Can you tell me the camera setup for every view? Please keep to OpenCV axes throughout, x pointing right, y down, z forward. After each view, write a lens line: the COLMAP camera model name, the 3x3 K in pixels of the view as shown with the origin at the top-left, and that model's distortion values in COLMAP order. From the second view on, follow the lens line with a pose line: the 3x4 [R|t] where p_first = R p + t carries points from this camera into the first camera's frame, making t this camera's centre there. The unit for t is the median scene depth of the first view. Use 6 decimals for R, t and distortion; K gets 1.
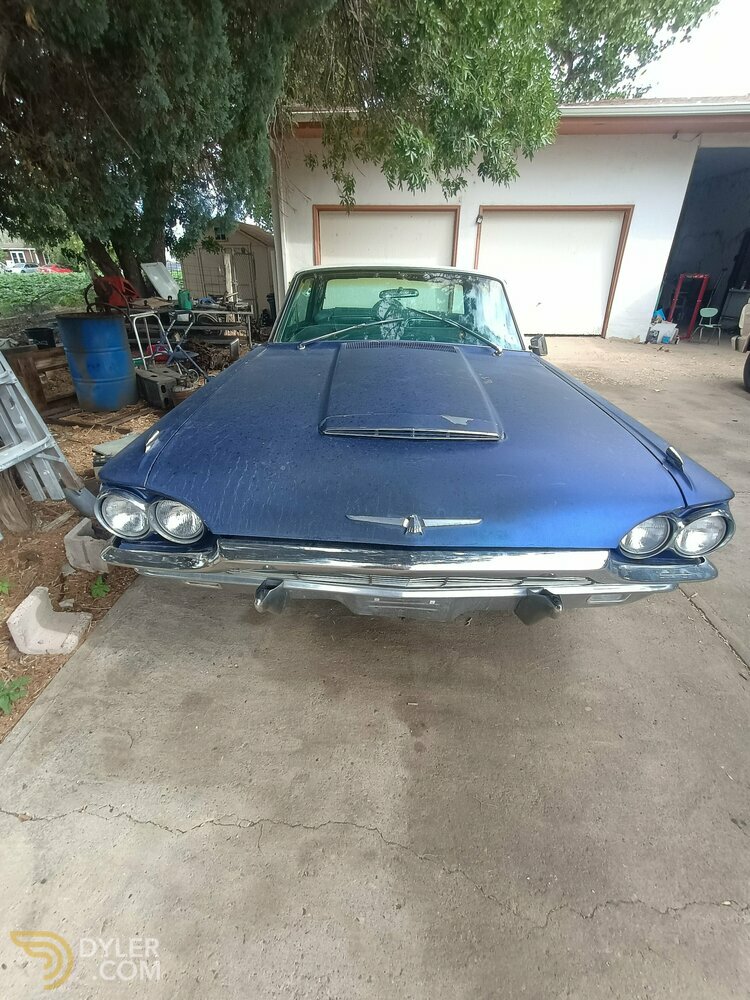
lens RADIAL K [[450.2, 0, 376.5], [0, 450.2, 497.5], [0, 0, 1]] dist [0.007631, -0.001686]
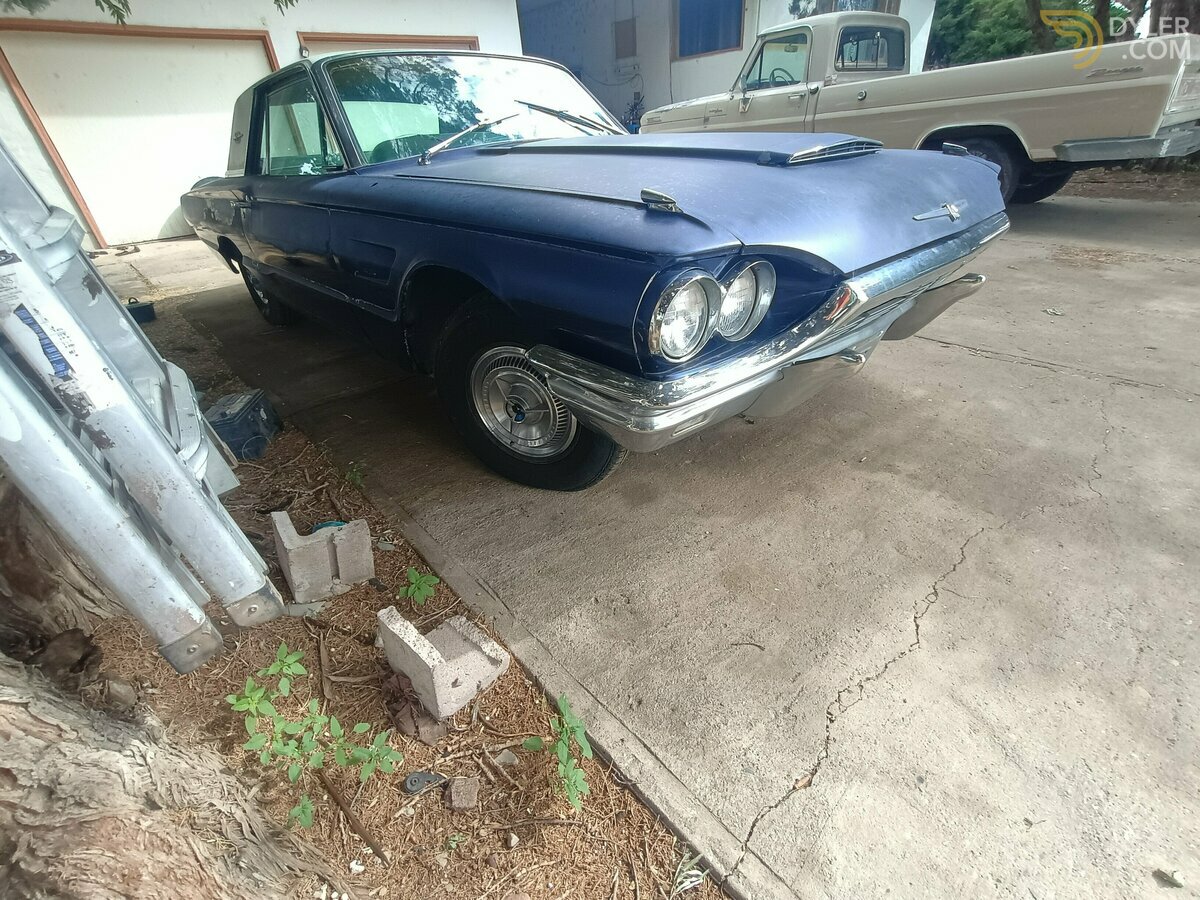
lens RADIAL K [[540.3, 0, 600.5], [0, 540.3, 455.4], [0, 0, 1]] dist [0.007631, -0.001686]
pose [[0.711318, -0.412634, 0.568999, -1.018820], [0.387986, 0.905538, 0.171660, 0.037911], [-0.586084, 0.098659, 0.804222, 0.420450]]
